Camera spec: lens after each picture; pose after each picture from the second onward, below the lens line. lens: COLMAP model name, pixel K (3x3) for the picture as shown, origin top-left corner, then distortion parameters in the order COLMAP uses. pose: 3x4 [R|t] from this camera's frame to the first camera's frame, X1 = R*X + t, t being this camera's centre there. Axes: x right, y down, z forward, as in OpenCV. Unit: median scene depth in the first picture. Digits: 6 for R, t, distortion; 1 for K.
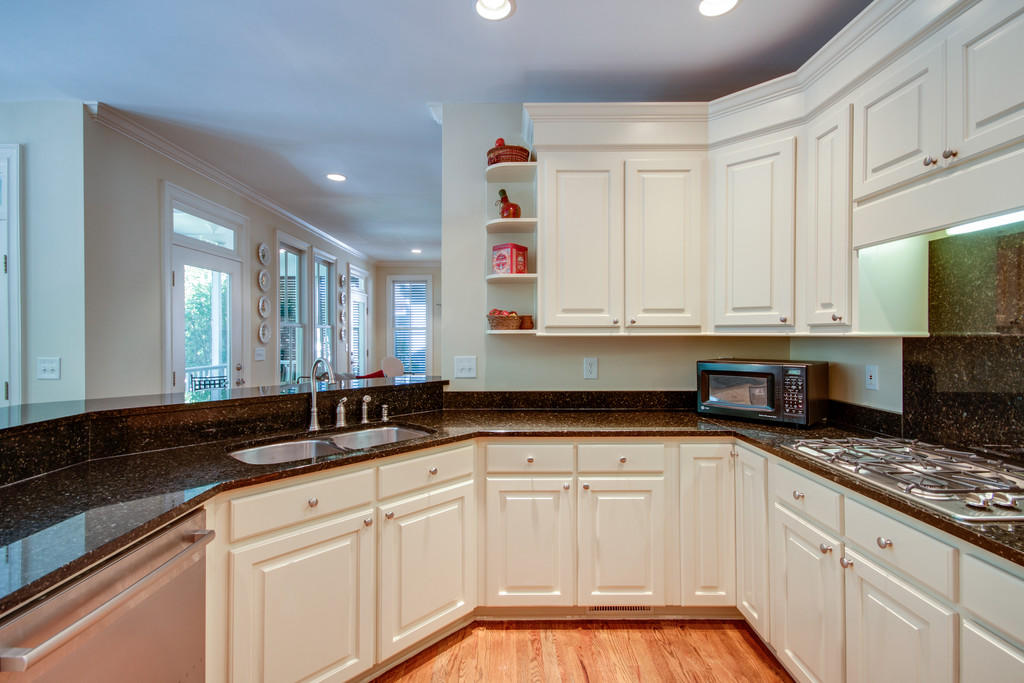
lens RADIAL K [[469.3, 0, 511.5], [0, 469.3, 334.9], [0, 0, 1]] dist [0.016001, -0.000555]
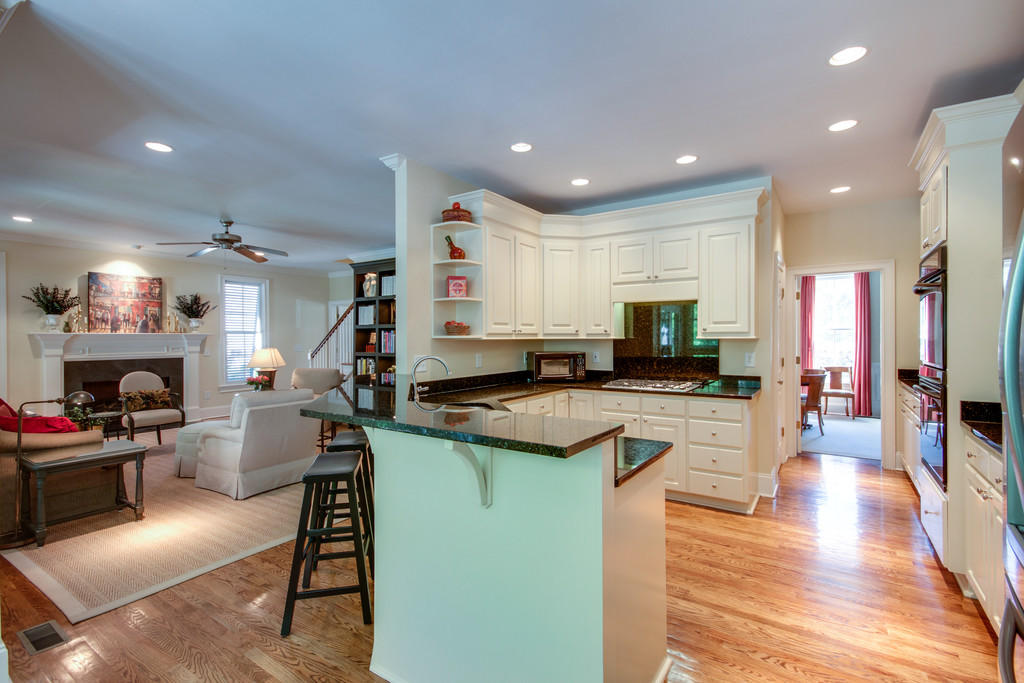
lens RADIAL K [[469.3, 0, 511.6], [0, 469.3, 339.1], [0, 0, 1]] dist [0.016001, -0.000555]
pose [[0.566352, -0.003969, 0.824154, -1.157345], [0.004746, 0.999988, 0.001555, -0.001494], [-0.824150, 0.003031, 0.566364, 0.051796]]
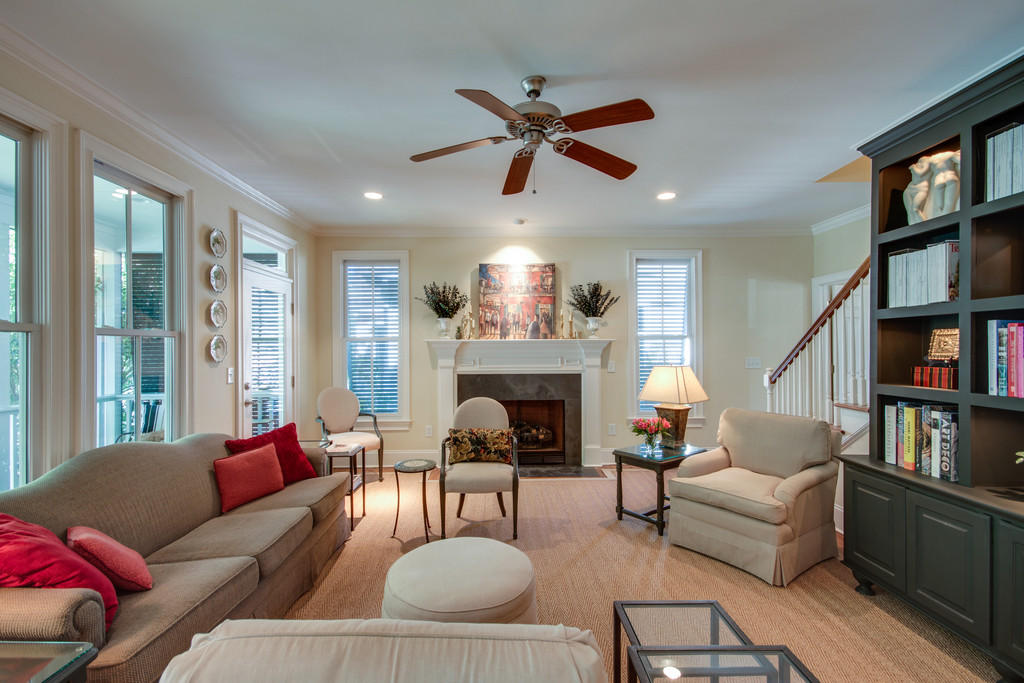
lens RADIAL K [[469.3, 0, 513.8], [0, 469.3, 345.9], [0, 0, 1]] dist [0.016001, -0.000555]
pose [[0.999937, -0.004015, 0.010481, -0.144547], [0.004069, 0.999979, -0.005045, -0.003918], [-0.010461, 0.005087, 0.999932, 1.427731]]
